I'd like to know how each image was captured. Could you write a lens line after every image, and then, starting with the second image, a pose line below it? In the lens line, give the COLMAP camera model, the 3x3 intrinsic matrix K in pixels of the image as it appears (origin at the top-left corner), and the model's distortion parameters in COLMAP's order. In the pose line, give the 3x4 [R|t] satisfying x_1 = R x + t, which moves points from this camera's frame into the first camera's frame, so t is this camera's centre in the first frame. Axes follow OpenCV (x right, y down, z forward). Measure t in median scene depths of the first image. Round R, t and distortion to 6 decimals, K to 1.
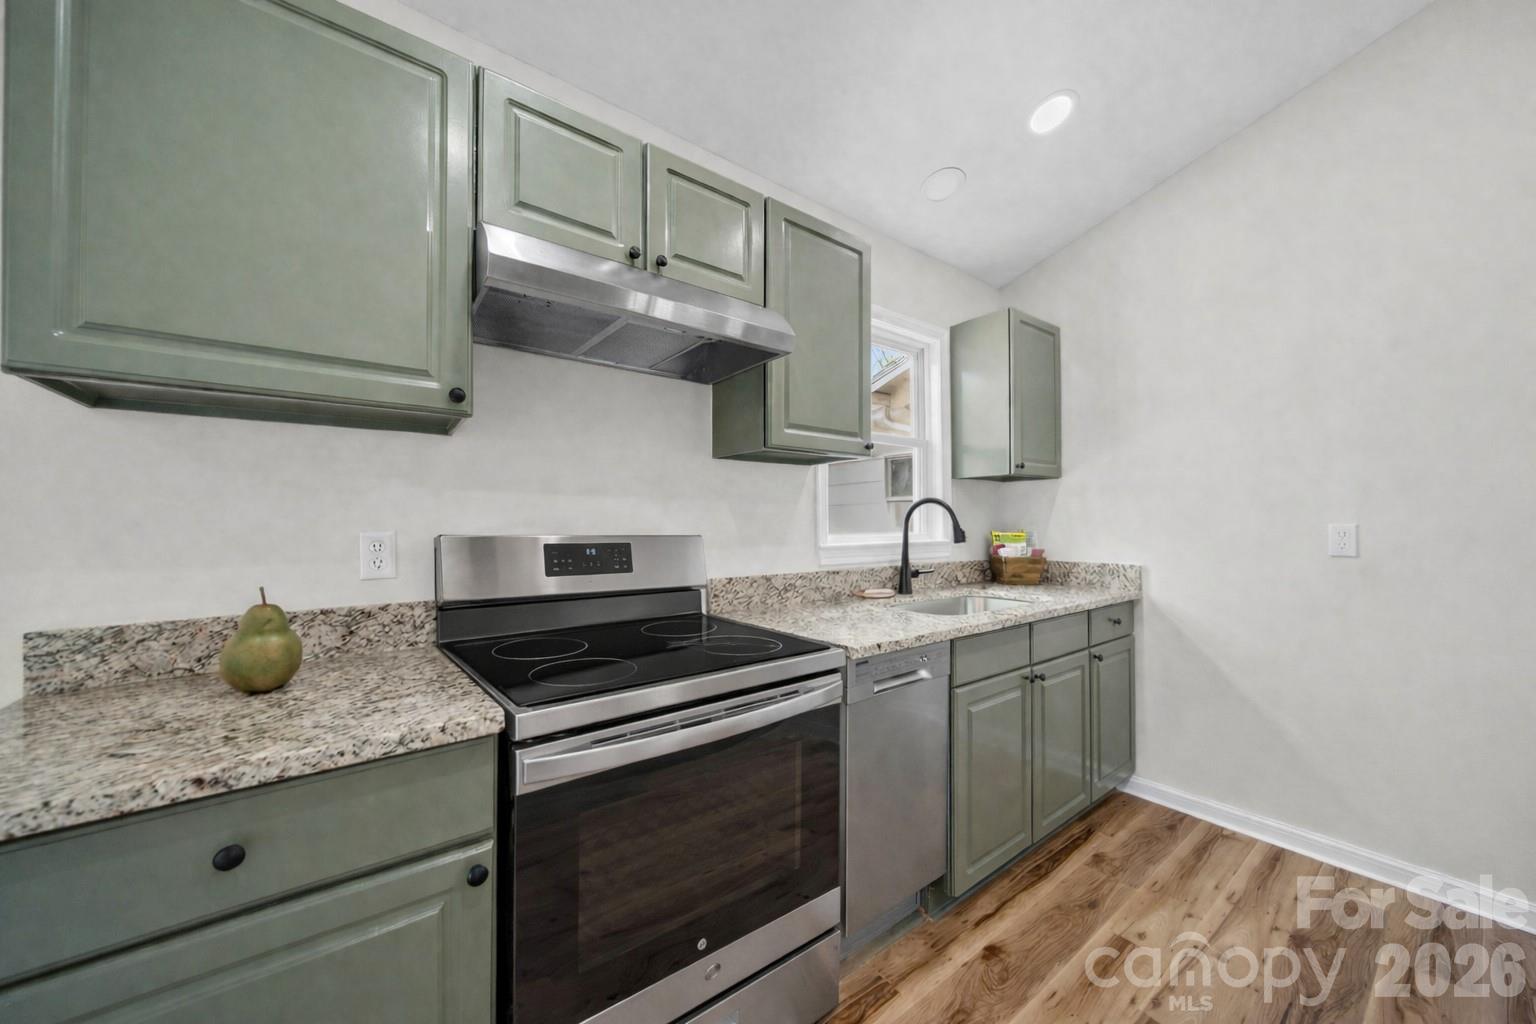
lens RADIAL K [[556.1, 0, 779.7], [0, 556.1, 517.6], [0, 0, 1]] dist [0.000828, -0.000144]
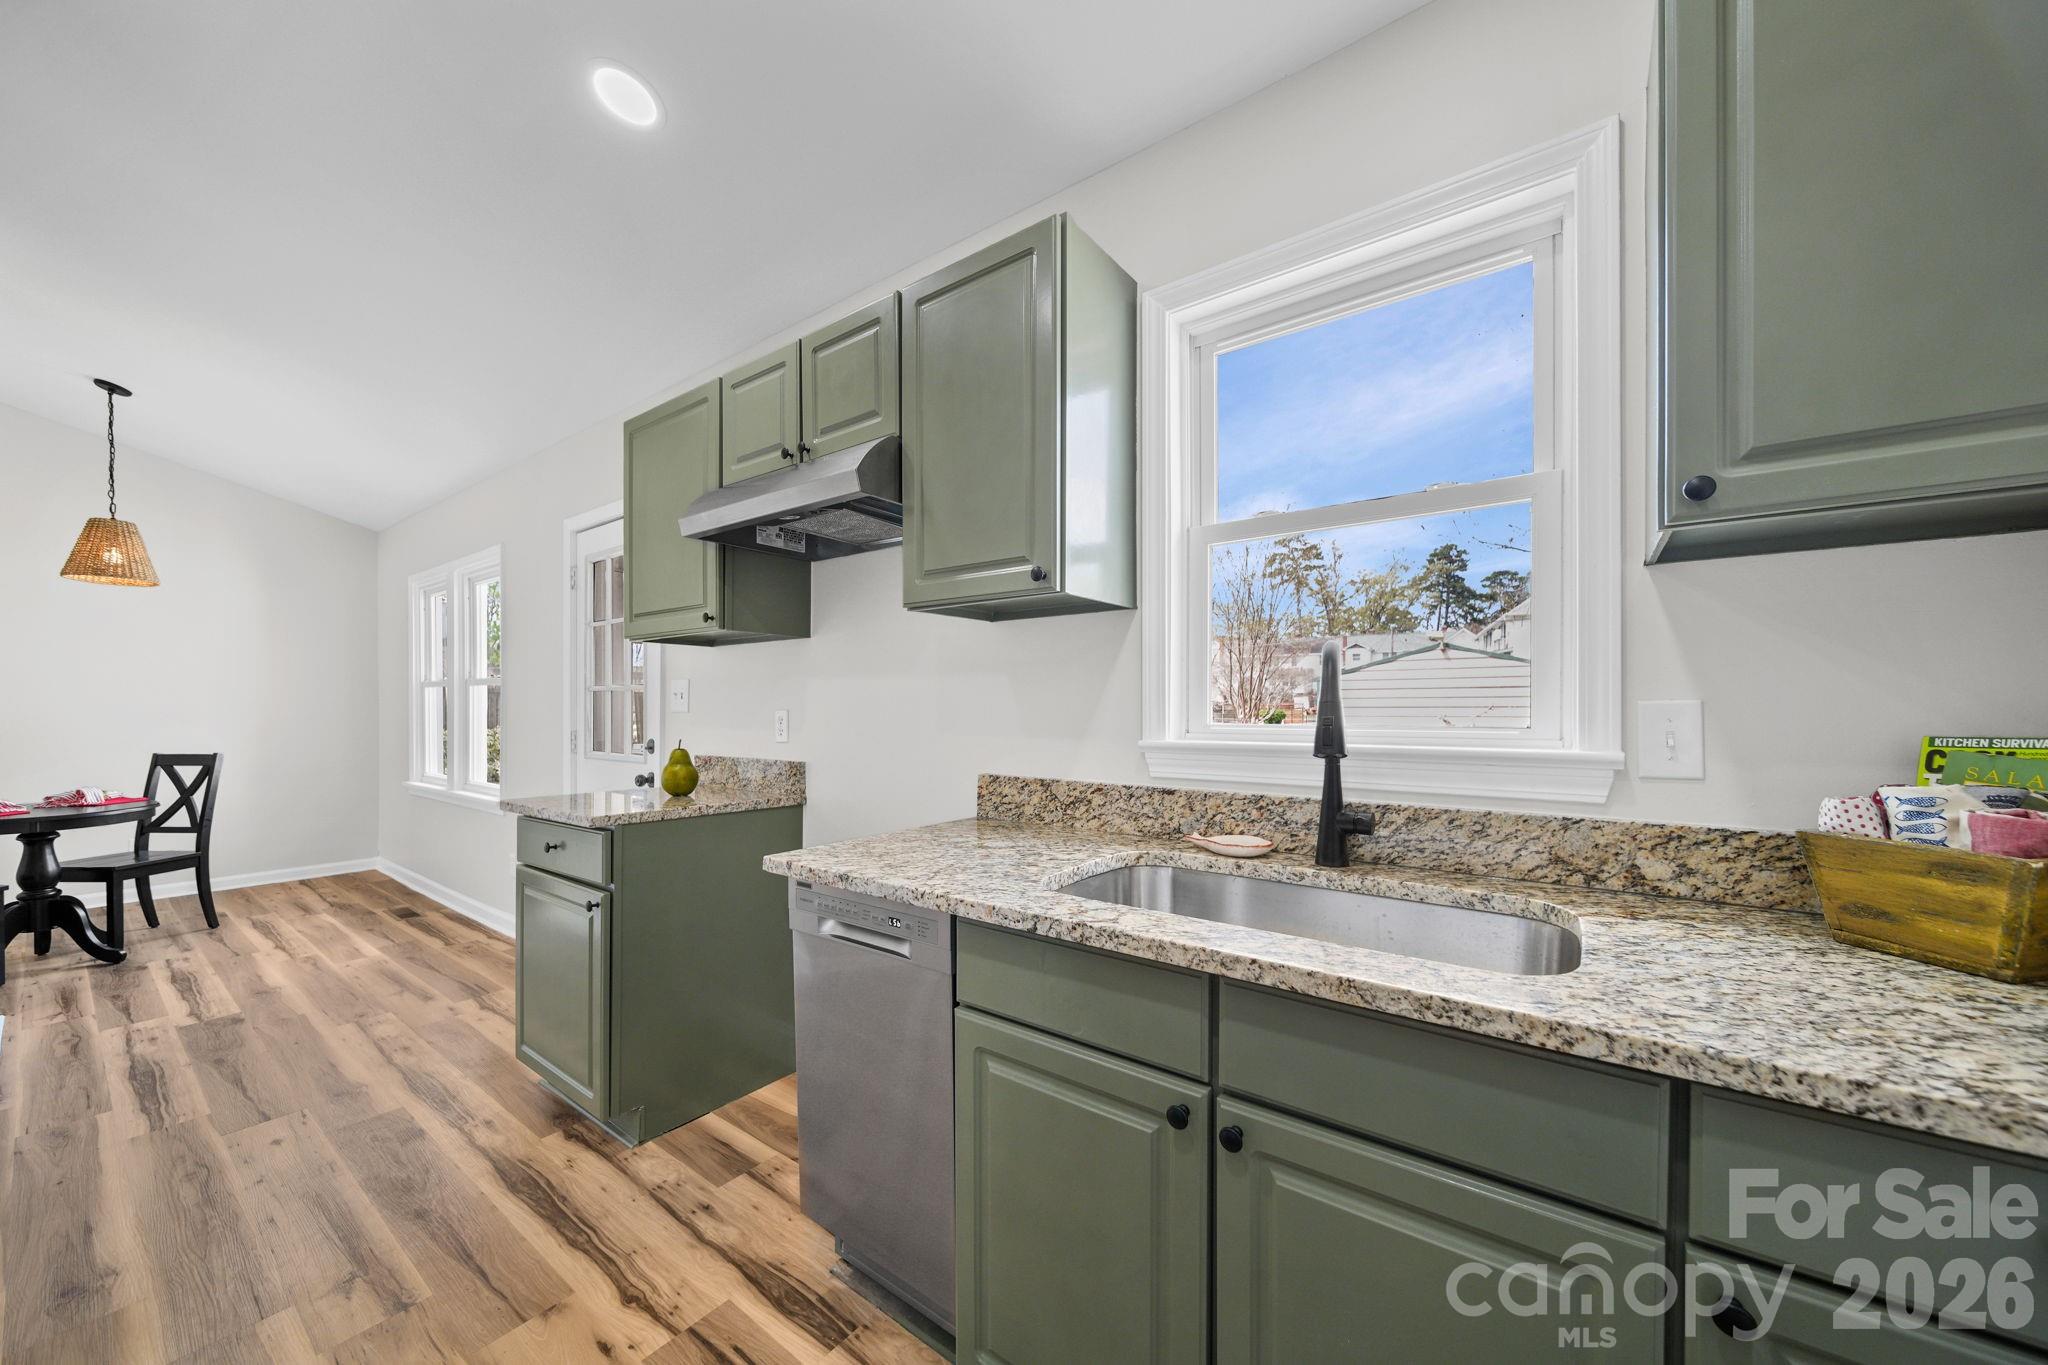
lens RADIAL K [[741.5, 0, 1036.1], [0, 741.5, 720.4], [0, 0, 1]] dist [0.000828, -0.000144]
pose [[0.263675, 0.021118, -0.964380, 0.859217], [0.011444, 0.999621, 0.025019, 0.006963], [0.964544, -0.017633, 0.263333, 0.733402]]
